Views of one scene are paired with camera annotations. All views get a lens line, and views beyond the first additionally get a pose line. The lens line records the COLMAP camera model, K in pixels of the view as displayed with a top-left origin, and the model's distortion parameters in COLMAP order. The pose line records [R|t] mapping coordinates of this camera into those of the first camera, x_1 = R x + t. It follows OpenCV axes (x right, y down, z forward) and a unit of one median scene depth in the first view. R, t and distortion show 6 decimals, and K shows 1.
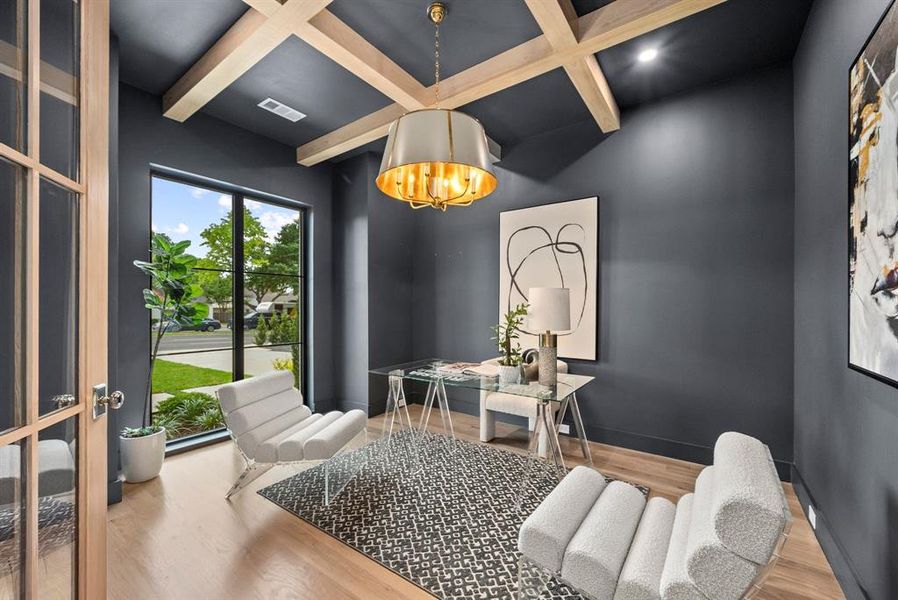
lens RADIAL K [[359.3, 0, 452.3], [0, 359.3, 305.9], [0, 0, 1]] dist [-0.000505, 0.000328]
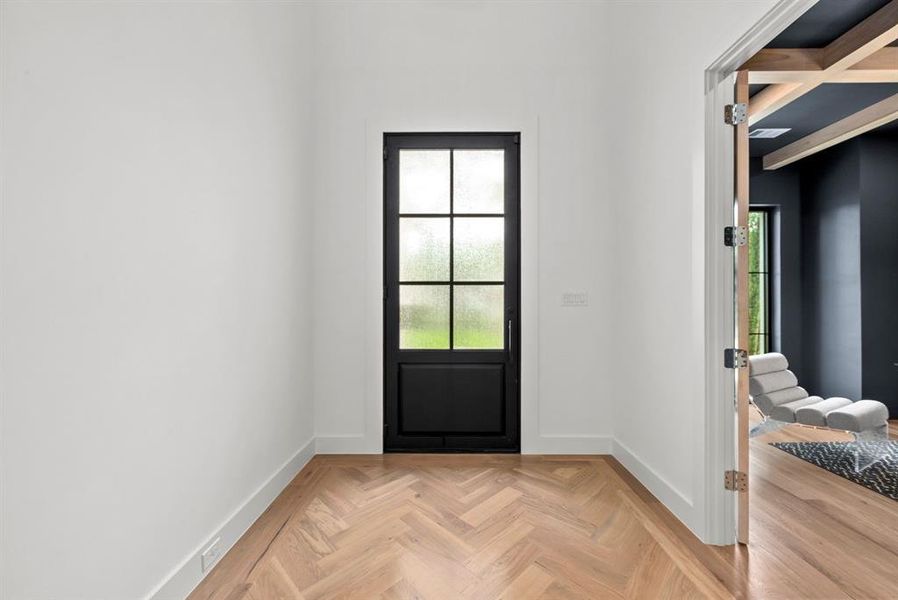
lens RADIAL K [[359.3, 0, 447.1], [0, 359.3, 302.6], [0, 0, 1]] dist [-0.000505, 0.000328]
pose [[0.576868, -0.006576, -0.816811, -0.141322], [0.008938, 0.999959, -0.001738, 0.002541], [0.816789, -0.006298, 0.576903, -0.638598]]
